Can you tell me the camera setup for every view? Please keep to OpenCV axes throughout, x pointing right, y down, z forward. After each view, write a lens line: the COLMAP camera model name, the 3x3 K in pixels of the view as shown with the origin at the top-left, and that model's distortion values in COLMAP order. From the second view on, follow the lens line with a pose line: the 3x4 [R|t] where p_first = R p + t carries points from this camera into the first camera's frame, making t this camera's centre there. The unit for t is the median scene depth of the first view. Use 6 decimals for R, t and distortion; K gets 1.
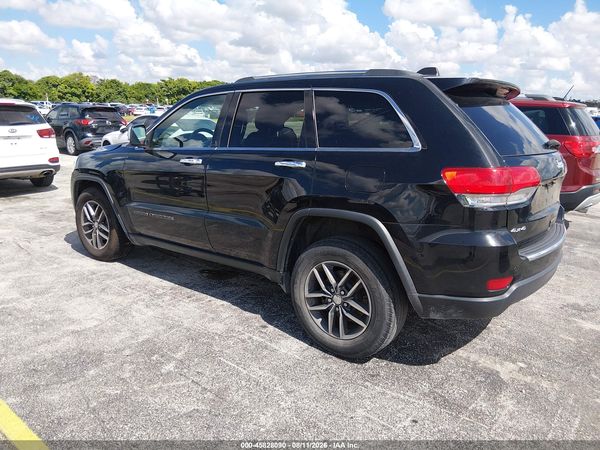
lens RADIAL K [[451.0, 0, 302.7], [0, 451.0, 229.3], [0, 0, 1]] dist [0.049254, -0.092092]
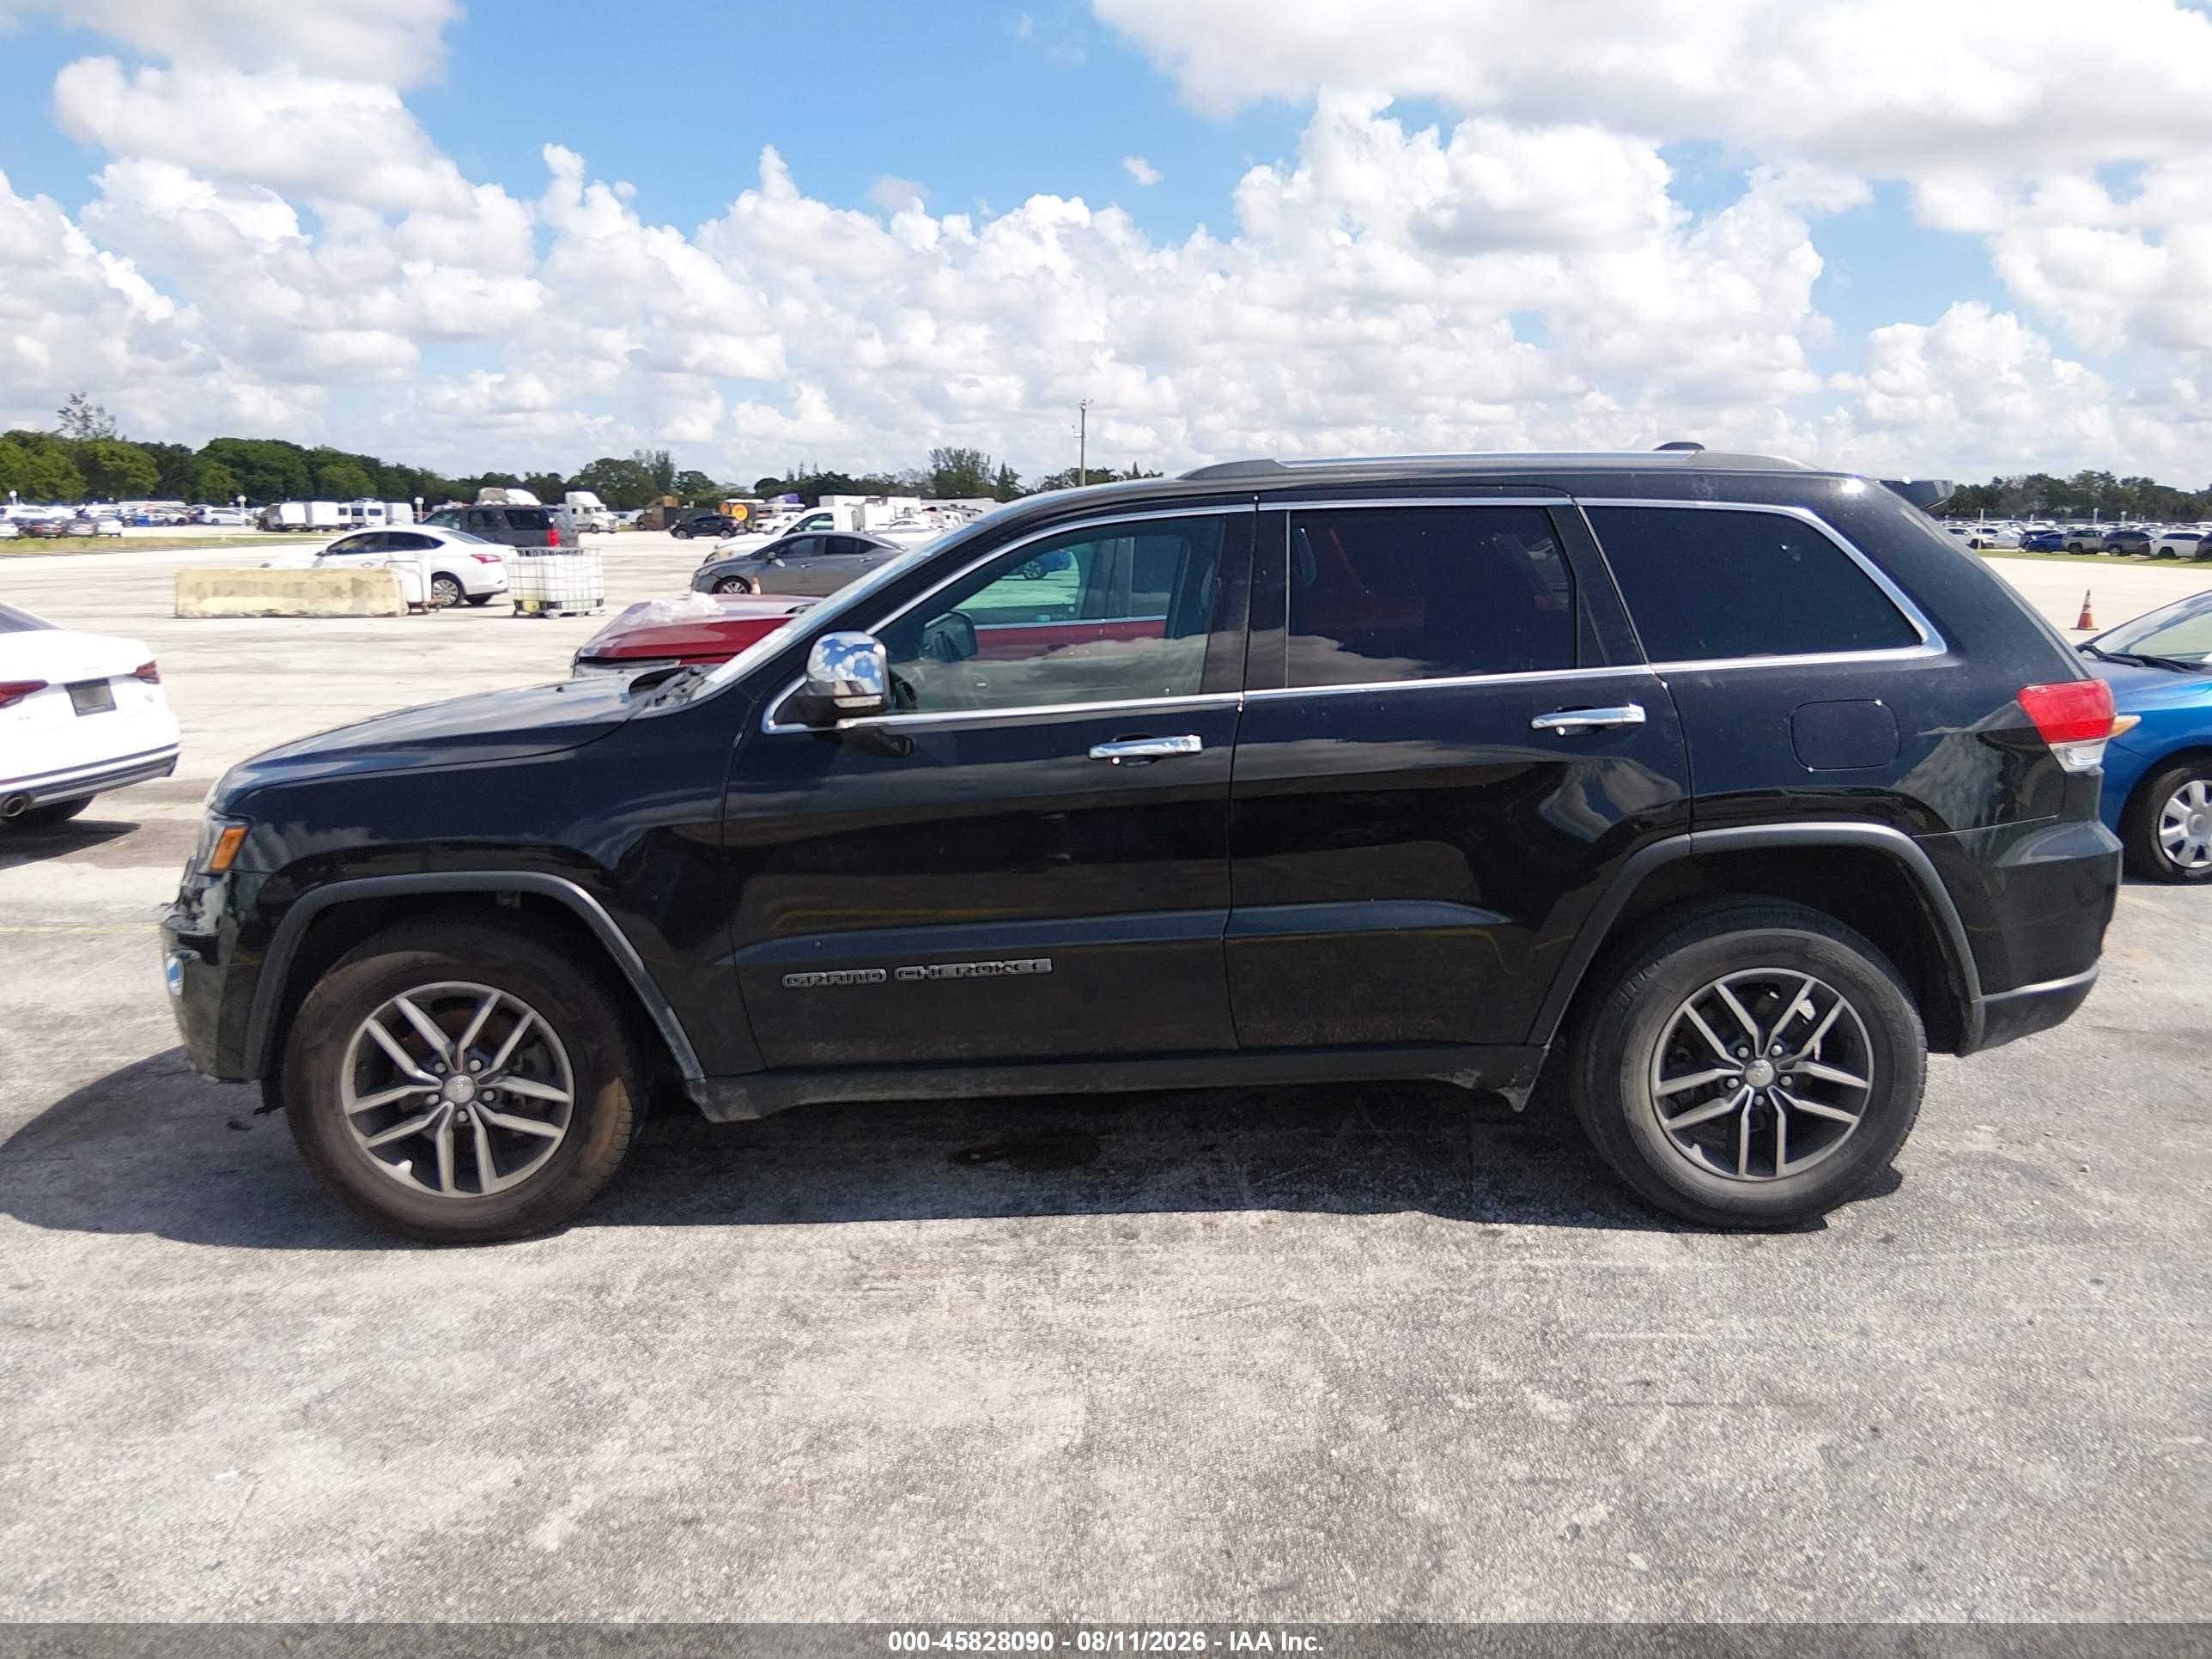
lens RADIAL K [[1662.6, 0, 1107.2], [0, 1662.6, 834.1], [0, 0, 1]] dist [0.049254, -0.092092]
pose [[0.769861, -0.132804, 0.624242, -1.089756], [0.172725, 0.984964, -0.003471, -0.114639], [-0.614395, 0.110494, 0.781224, 0.237495]]
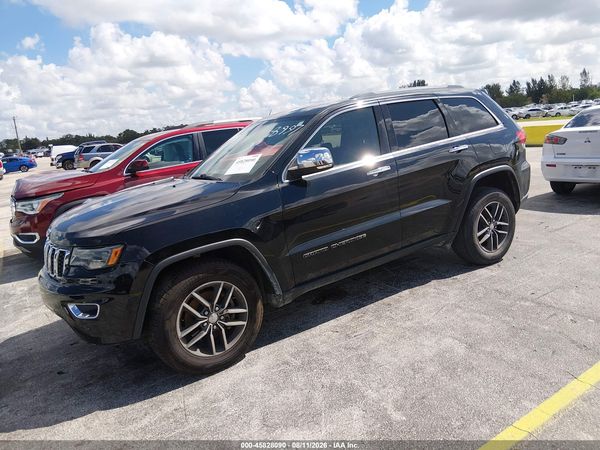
lens RADIAL K [[451.0, 0, 298.2], [0, 451.0, 223.9], [0, 0, 1]] dist [0.049254, -0.092092]
pose [[0.329367, -0.245123, 0.911829, -1.507767], [0.343984, 0.930498, 0.125890, -0.270698], [-0.879314, 0.272190, 0.390794, 0.929161]]
